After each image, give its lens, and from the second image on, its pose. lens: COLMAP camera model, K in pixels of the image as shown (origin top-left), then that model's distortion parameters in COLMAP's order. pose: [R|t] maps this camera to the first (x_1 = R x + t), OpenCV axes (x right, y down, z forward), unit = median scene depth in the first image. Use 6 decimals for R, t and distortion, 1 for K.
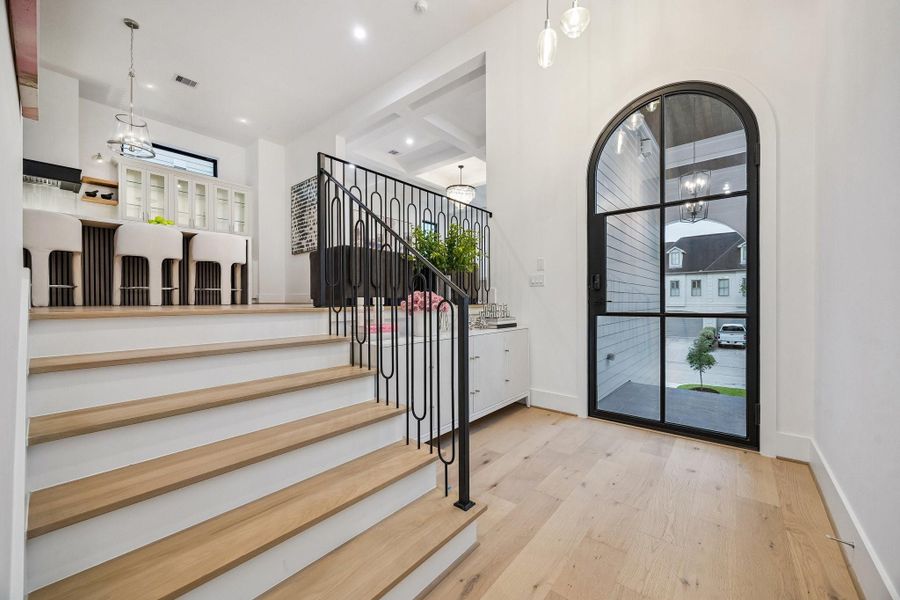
lens RADIAL K [[349.3, 0, 450.4], [0, 349.3, 300.7], [0, 0, 1]] dist [-0.000310, 0.000226]
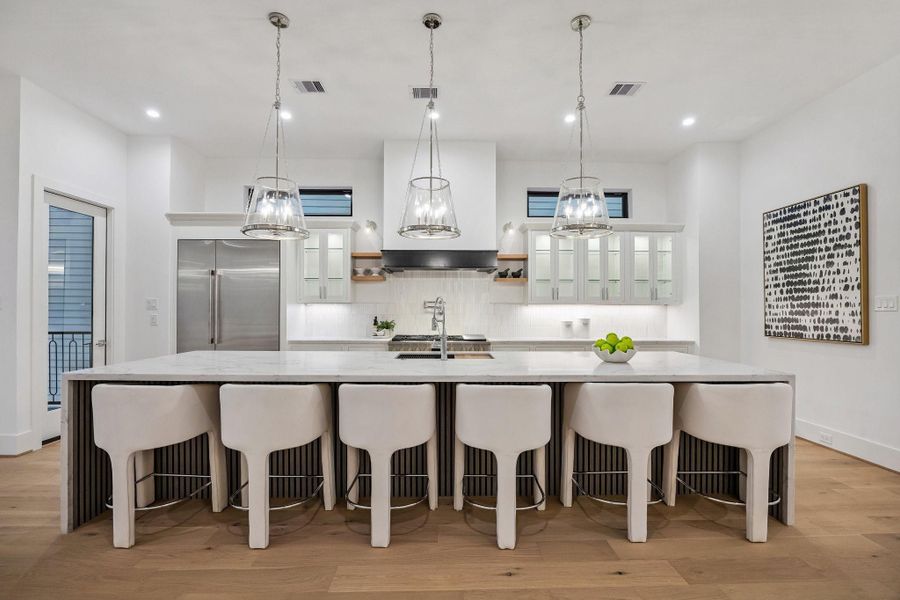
lens RADIAL K [[386.8, 0, 445.5], [0, 386.8, 301.0], [0, 0, 1]] dist [-0.001321, -0.000297]
pose [[0.661424, 0.002277, -0.750009, -0.419177], [-0.009808, 0.999936, -0.005614, -0.226557], [0.749948, 0.011069, 0.661404, 0.286866]]
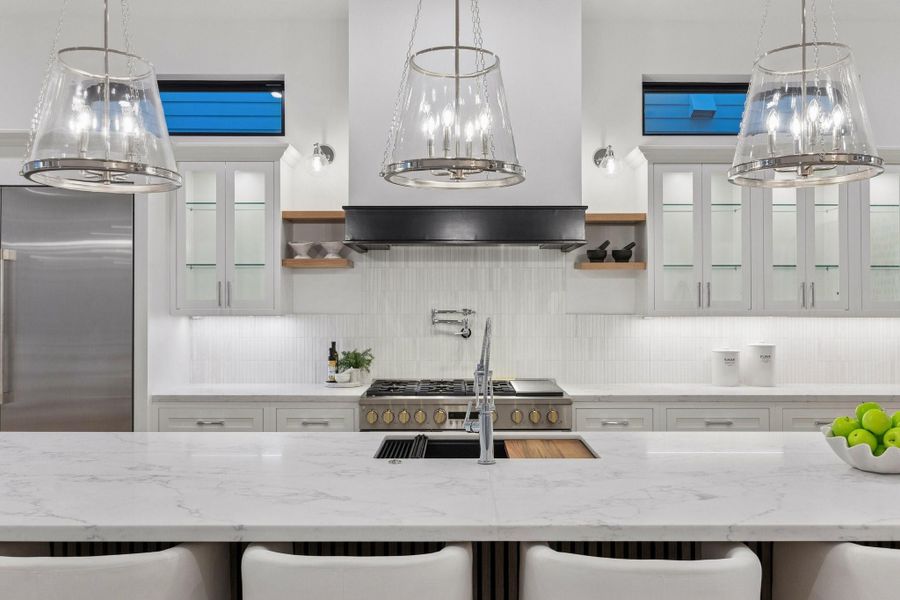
lens RADIAL K [[725.2, 0, 454.1], [0, 725.2, 298.9], [0, 0, 1]] dist [-0.000720, 0.012639]
pose [[0.650248, 0.008272, -0.759677, -0.483912], [-0.008477, 0.999957, 0.003632, -0.245443], [0.759674, 0.004078, 0.650291, 0.327547]]
